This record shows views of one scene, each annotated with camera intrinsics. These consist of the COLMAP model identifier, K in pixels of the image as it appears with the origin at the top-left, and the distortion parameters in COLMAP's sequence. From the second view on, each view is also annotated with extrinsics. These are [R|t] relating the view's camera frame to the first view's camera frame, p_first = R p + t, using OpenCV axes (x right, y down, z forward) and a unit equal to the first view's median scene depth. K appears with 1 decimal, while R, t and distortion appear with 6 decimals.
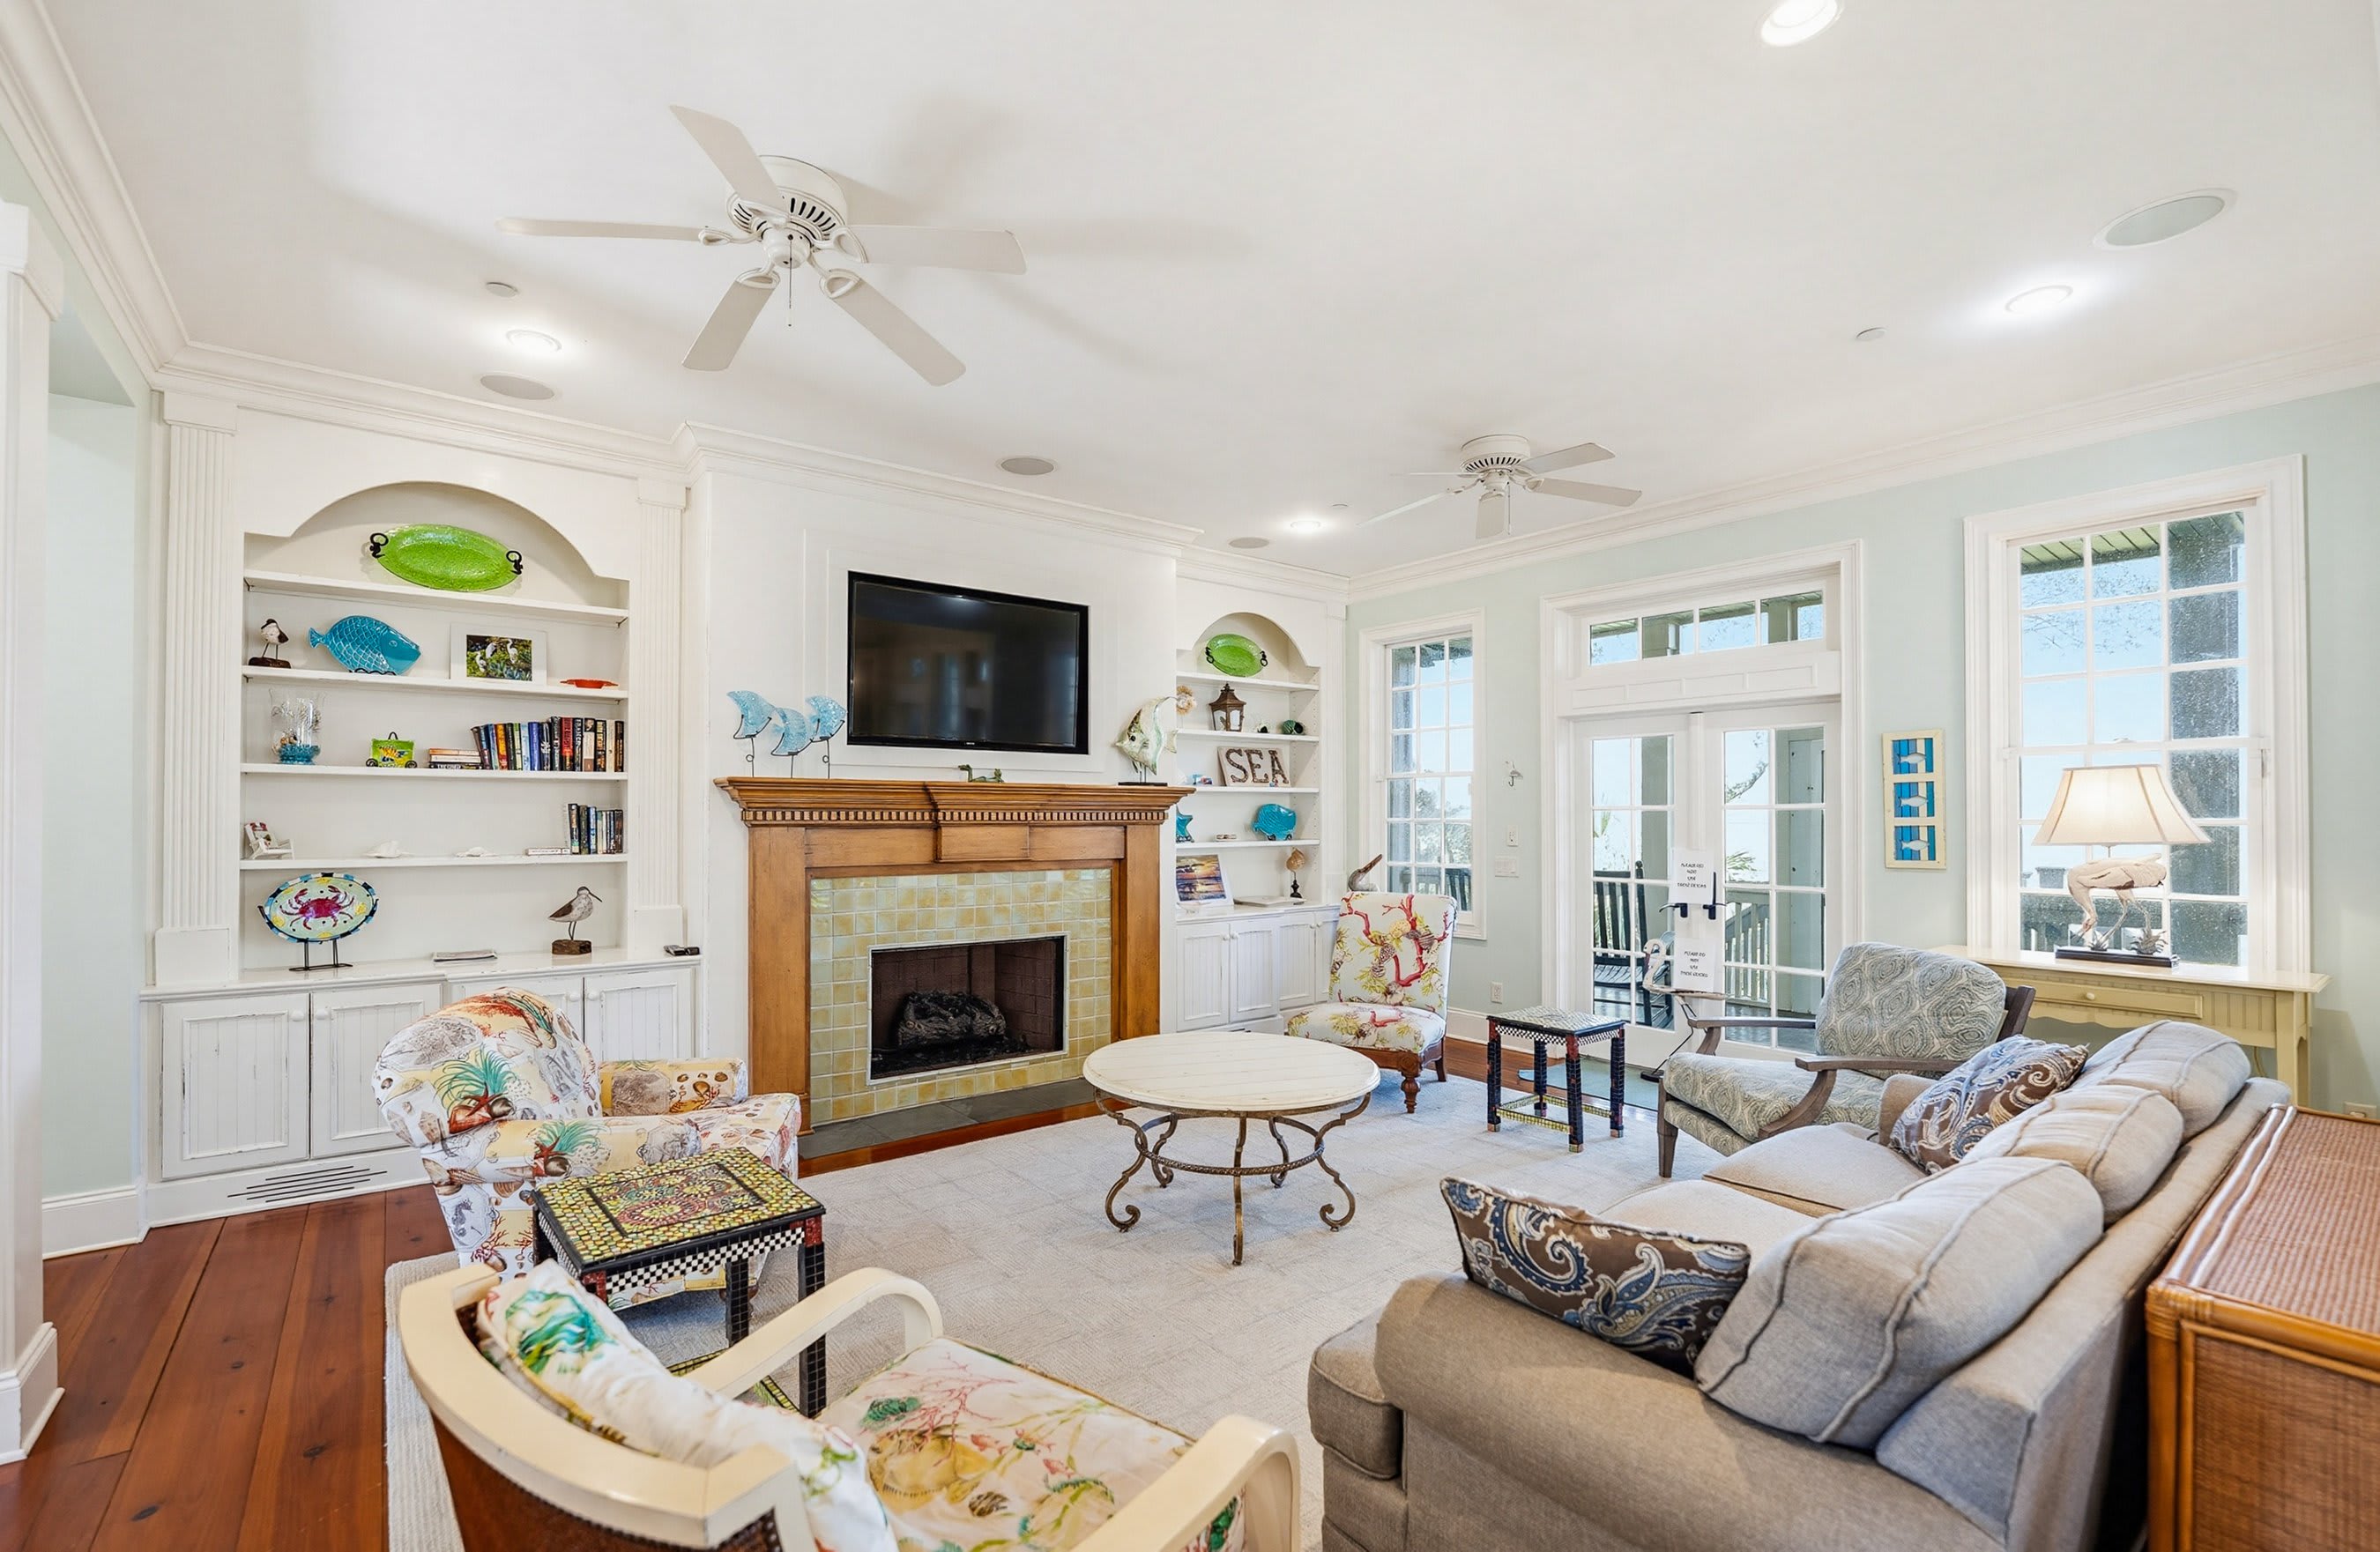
lens RADIAL K [[1023.7, 0, 1182.0], [0, 1023.7, 790.9], [0, 0, 1]] dist [-0.013351, 0.000148]
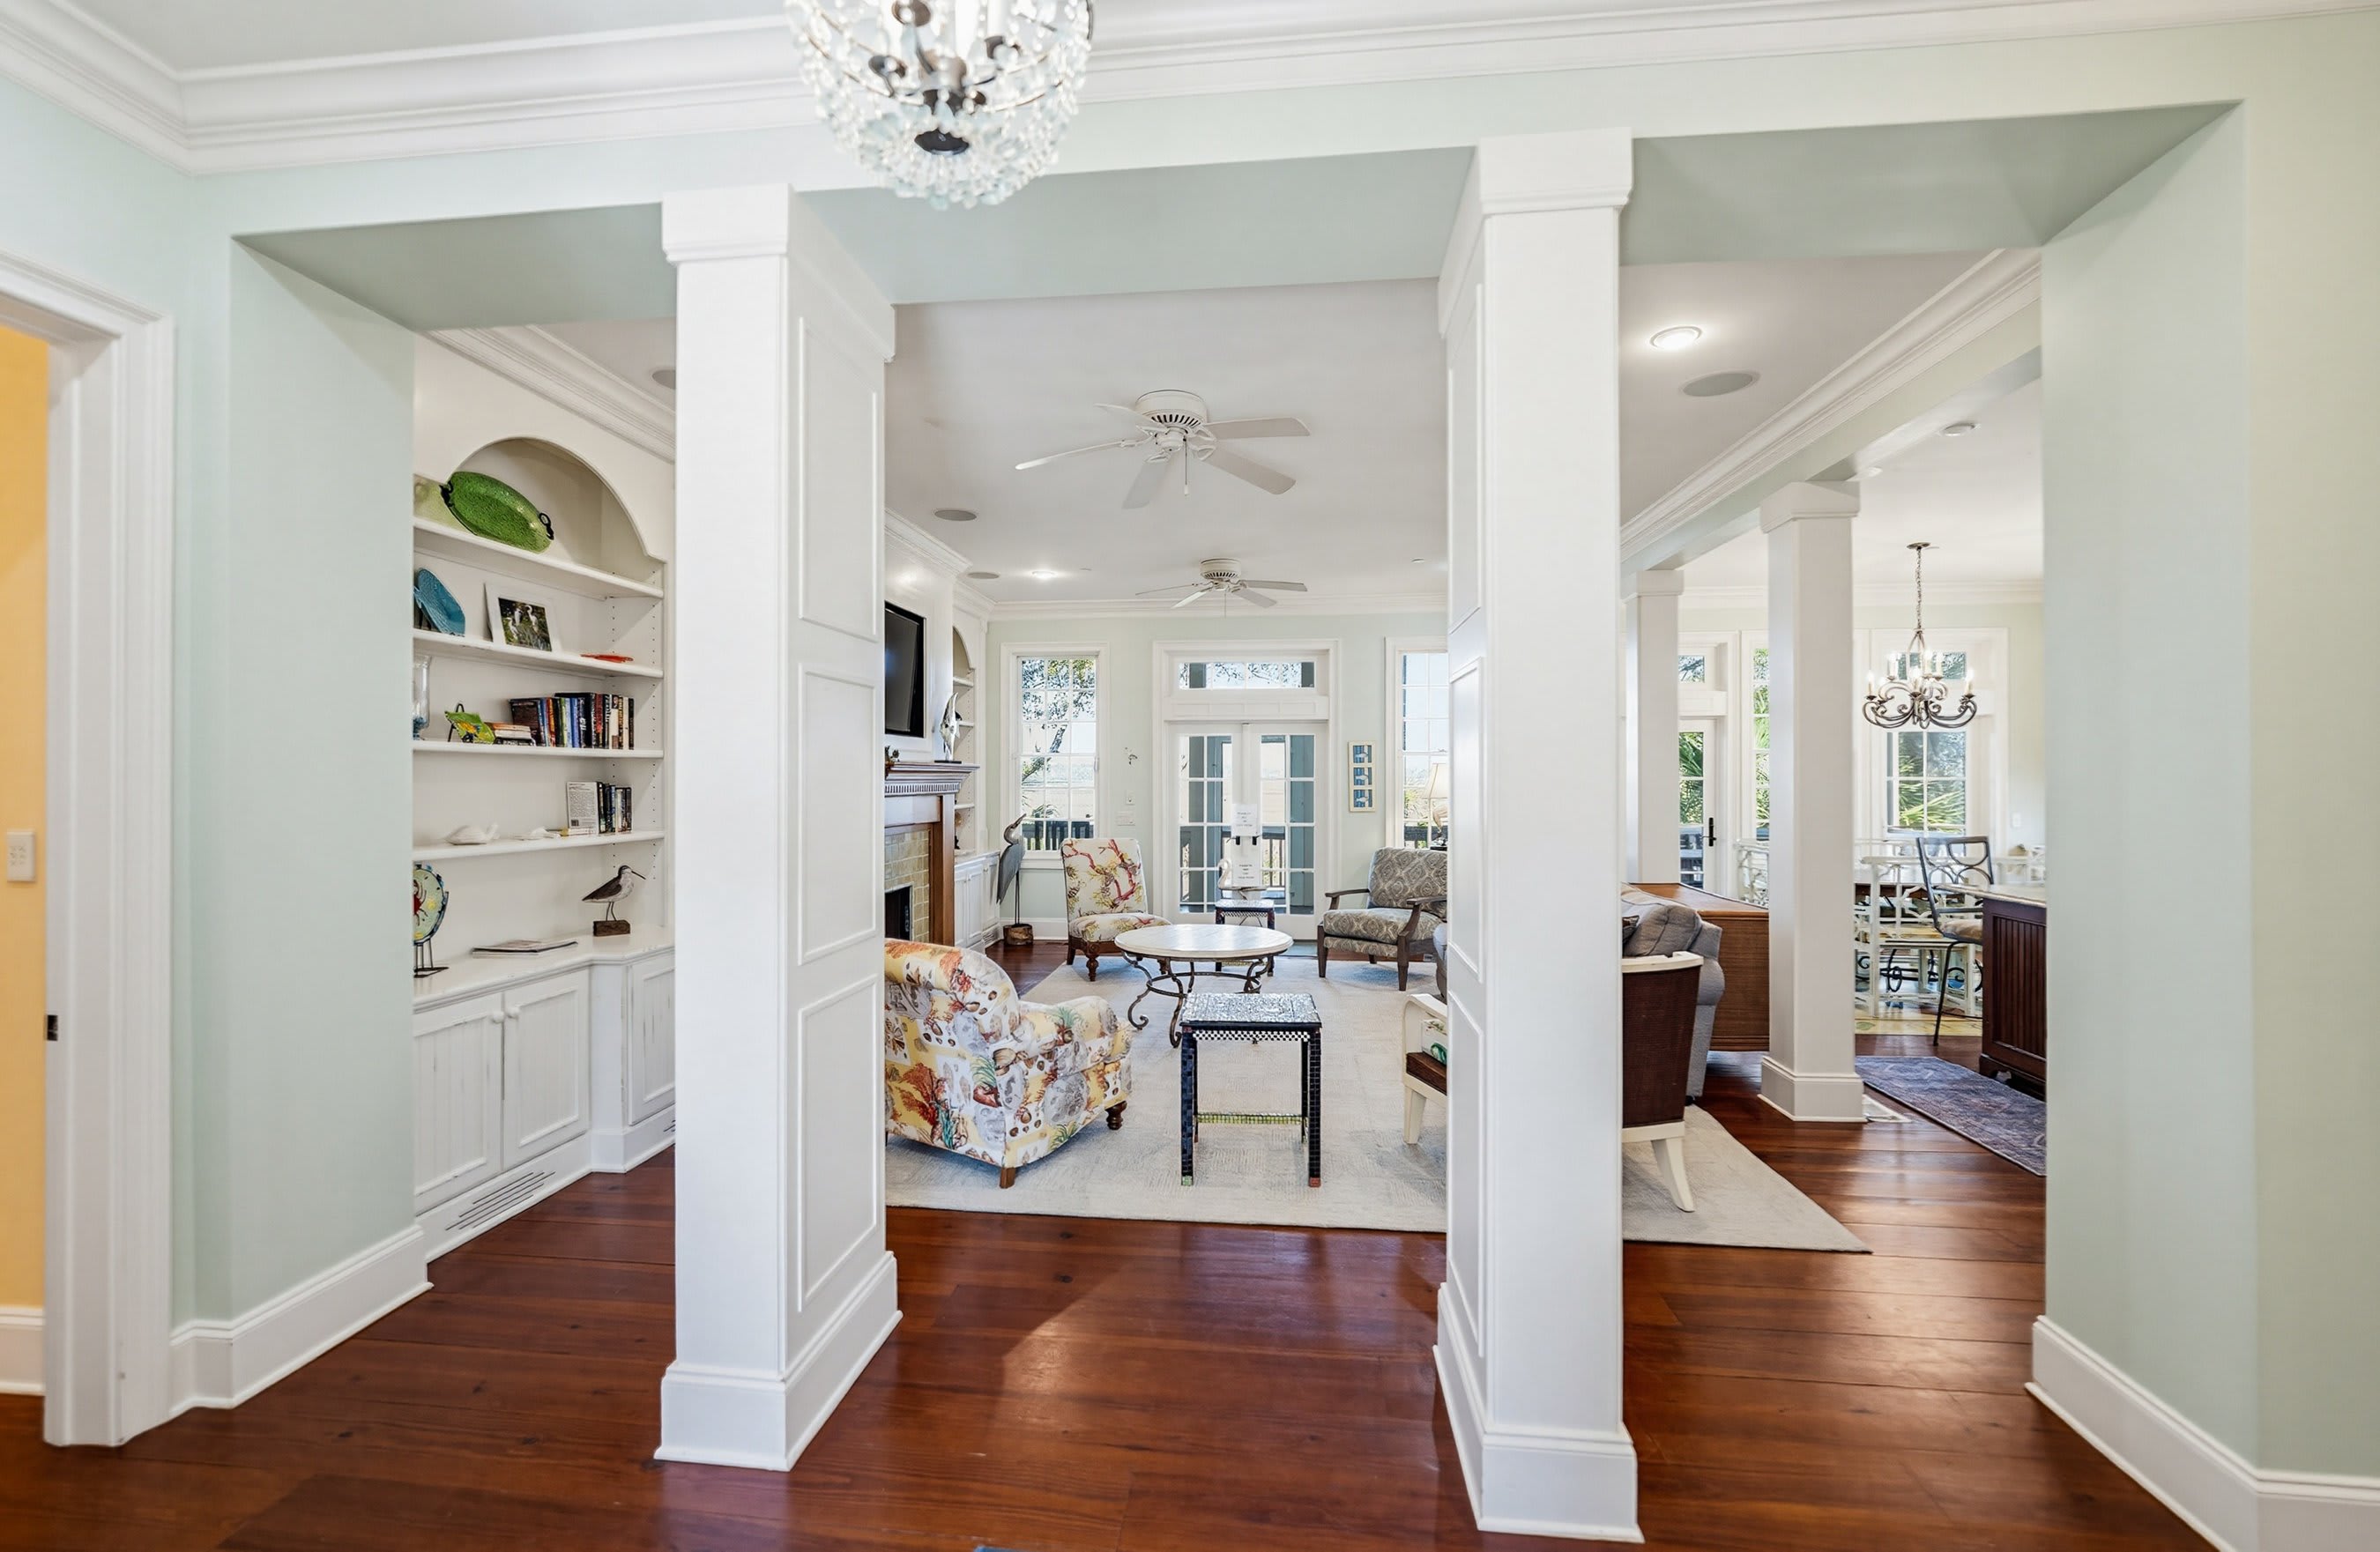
lens RADIAL K [[948.8, 0, 1195.7], [0, 948.8, 757.5], [0, 0, 1]] dist [0.002274, 0.000050]
pose [[0.692435, 0.014005, 0.721344, -0.761701], [-0.017122, 0.999849, -0.002976, -0.015540], [-0.721277, -0.010290, 0.692570, -0.036140]]
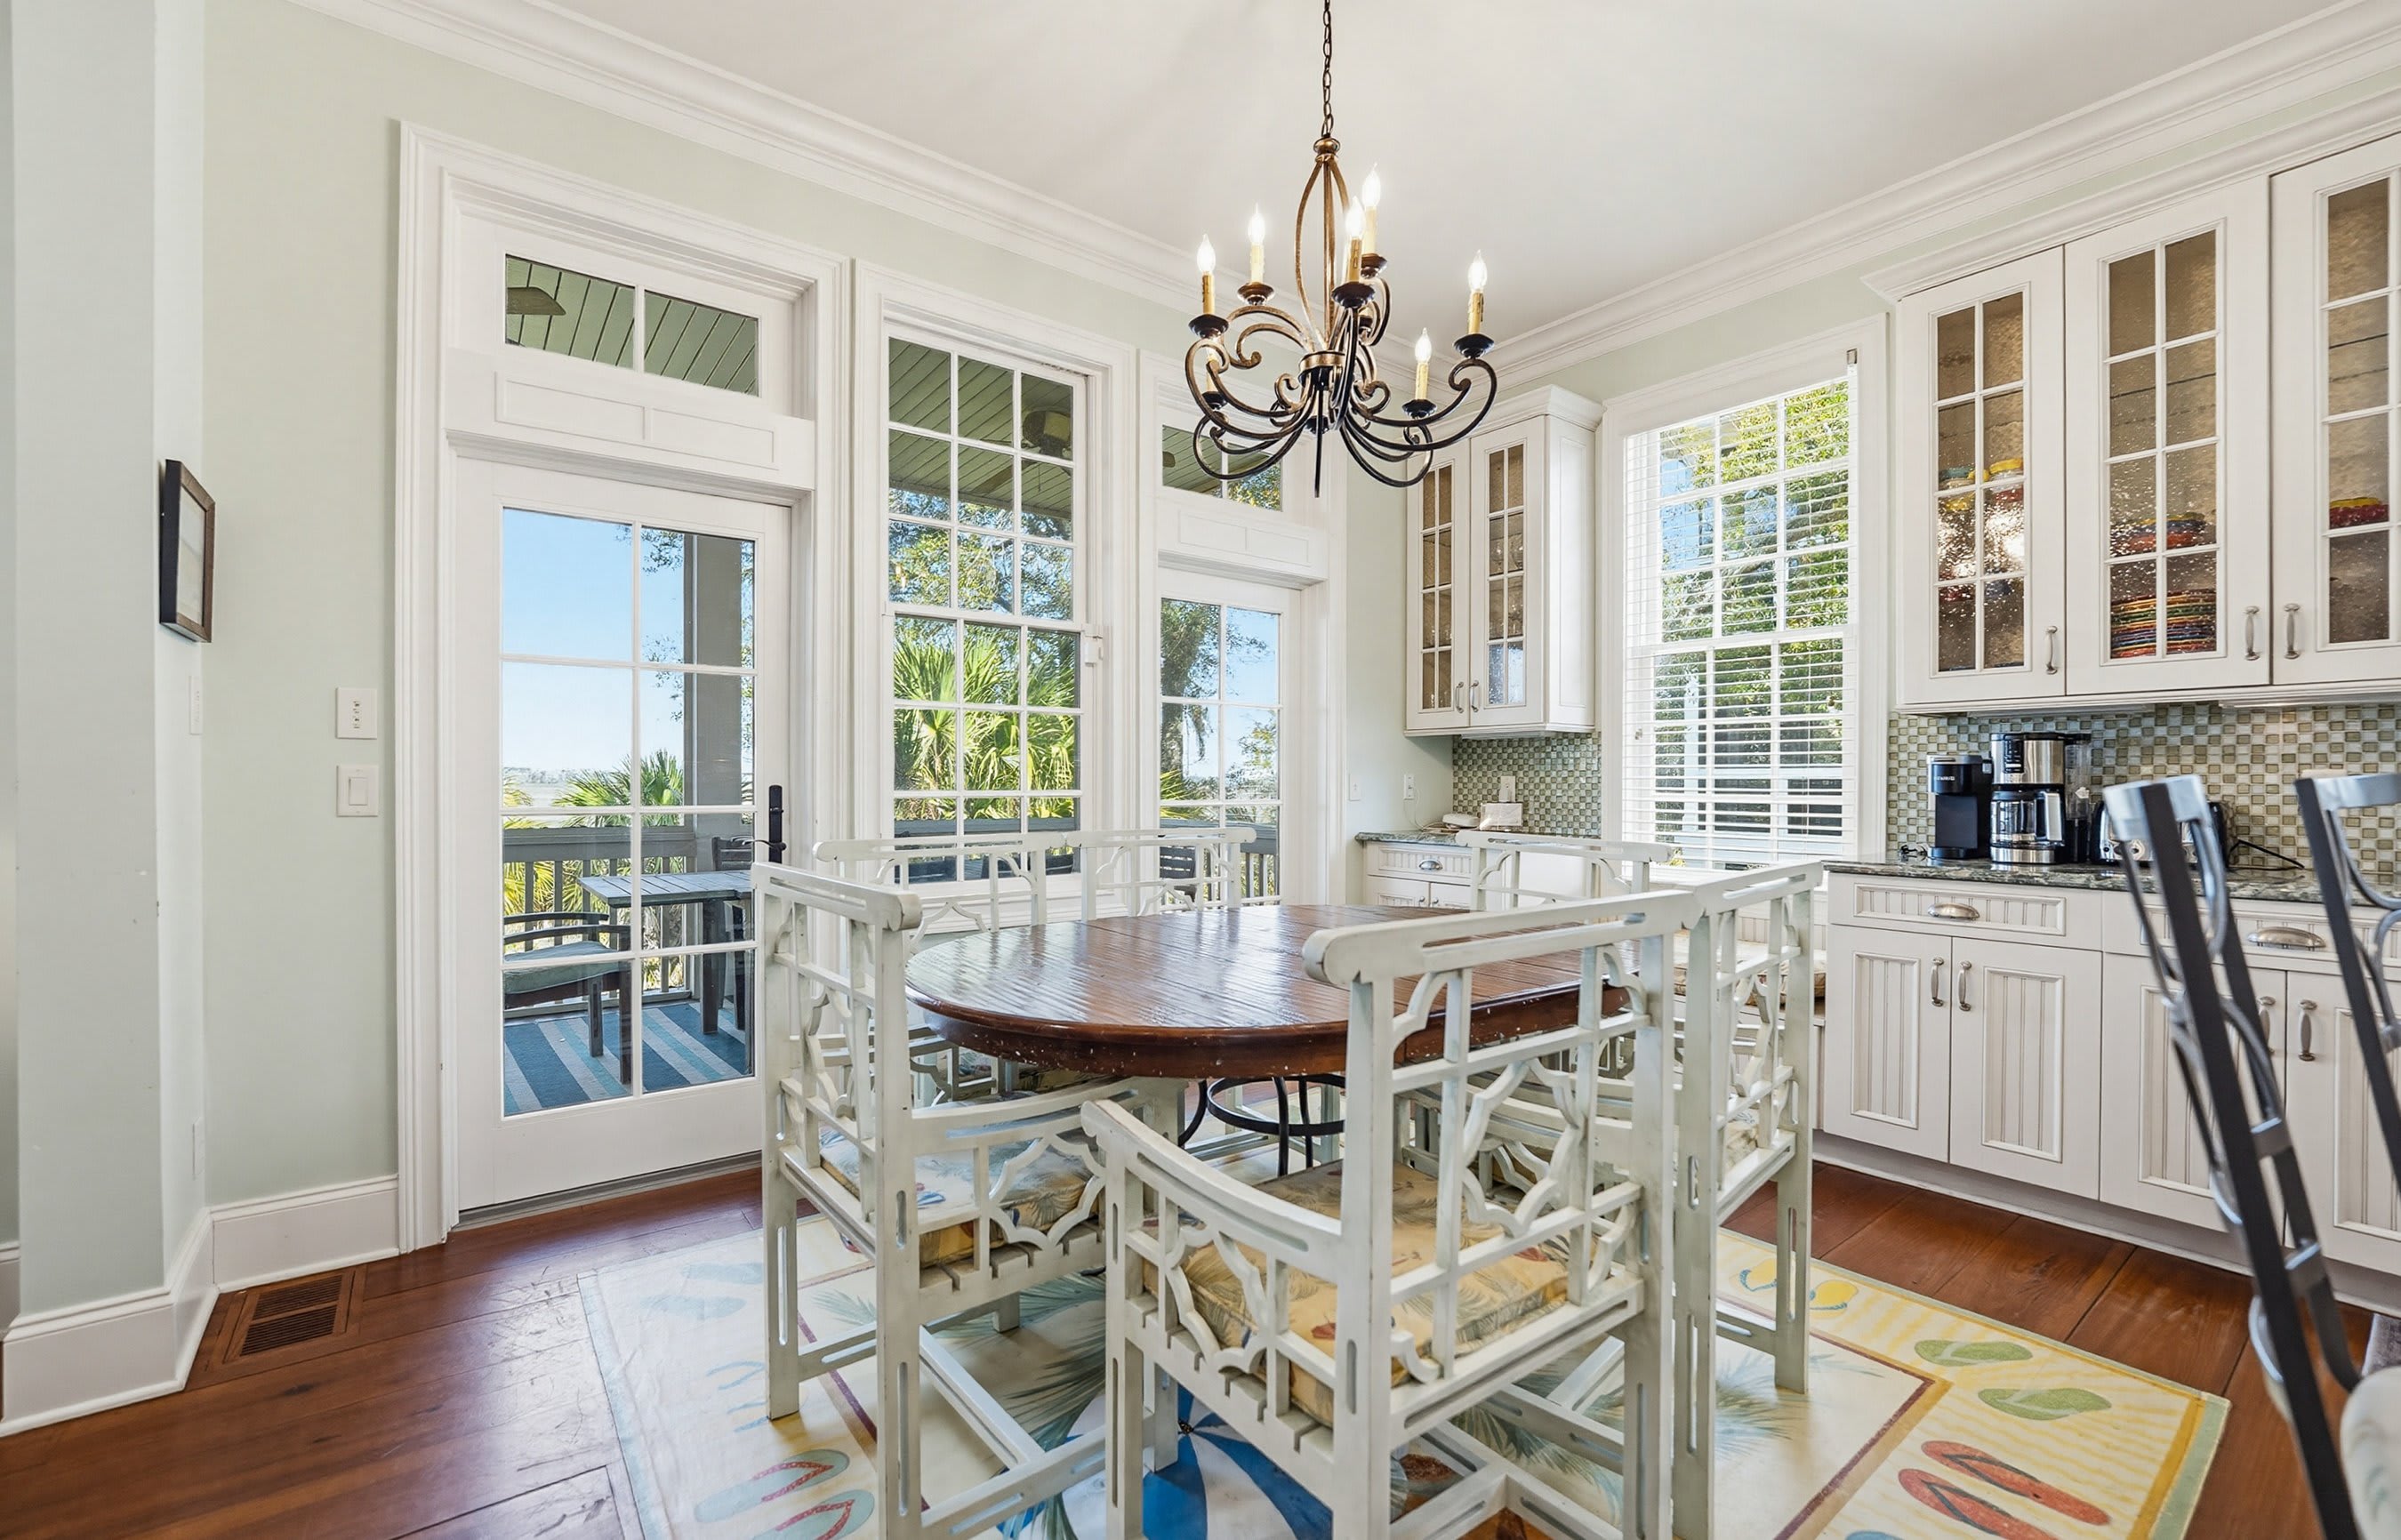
lens RADIAL K [[999.8, 0, 1165.8], [0, 999.8, 786.6], [0, 0, 1]] dist [-0.014444, 0.000474]
pose [[0.030933, -0.005708, 0.999505, 0.455594], [-0.027466, 0.999601, 0.006559, 0.060075], [-0.999144, -0.027656, 0.030764, 0.203919]]
